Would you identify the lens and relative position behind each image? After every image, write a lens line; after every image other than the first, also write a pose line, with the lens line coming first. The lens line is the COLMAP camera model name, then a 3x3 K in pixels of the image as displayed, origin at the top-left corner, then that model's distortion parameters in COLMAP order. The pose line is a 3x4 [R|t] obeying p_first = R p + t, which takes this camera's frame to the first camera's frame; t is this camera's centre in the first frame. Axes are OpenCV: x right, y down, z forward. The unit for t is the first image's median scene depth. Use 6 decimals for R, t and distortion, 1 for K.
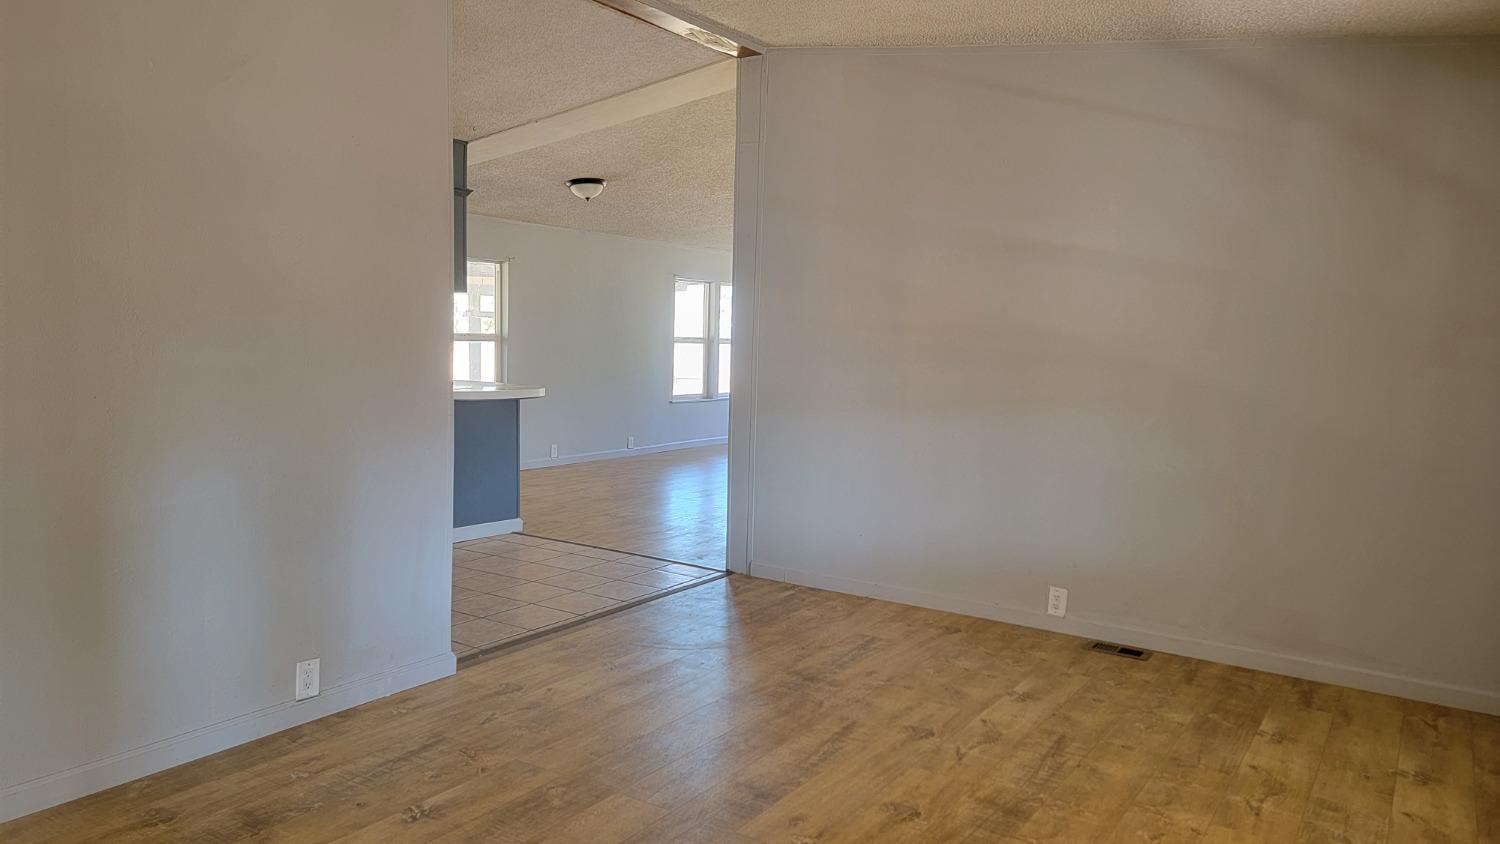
lens RADIAL K [[1017.3, 0, 756.6], [0, 1017.3, 427.6], [0, 0, 1]] dist [0.073486, -0.057445]
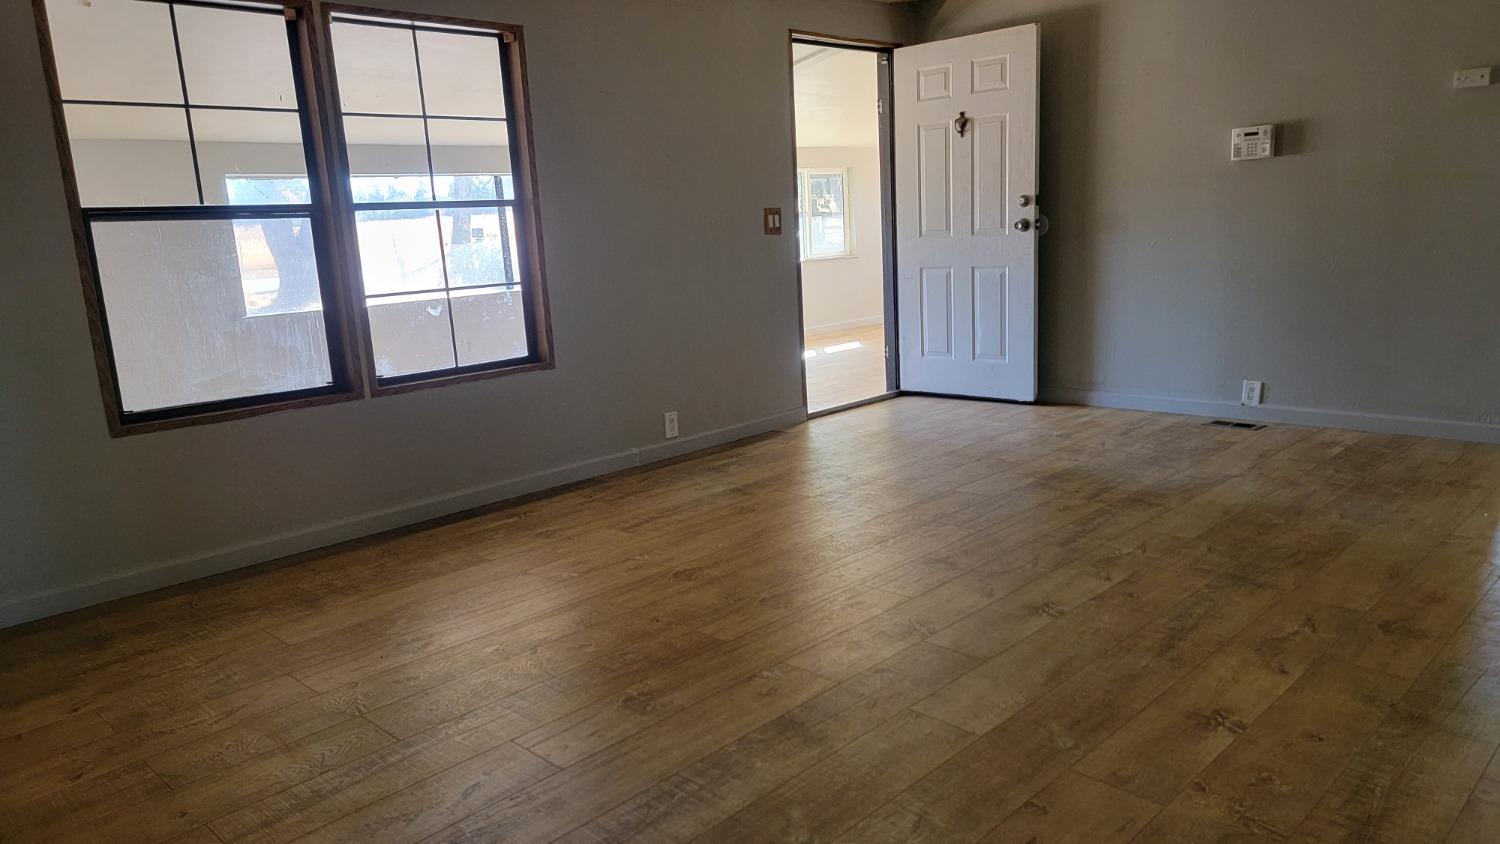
lens RADIAL K [[1017.3, 0, 756.6], [0, 1017.3, 427.6], [0, 0, 1]] dist [0.073486, -0.057445]
pose [[-0.978184, -0.019541, 0.206819, -0.125275], [0.042147, 0.956193, 0.289688, -0.094105], [-0.203419, 0.292085, -0.934509, 1.675366]]
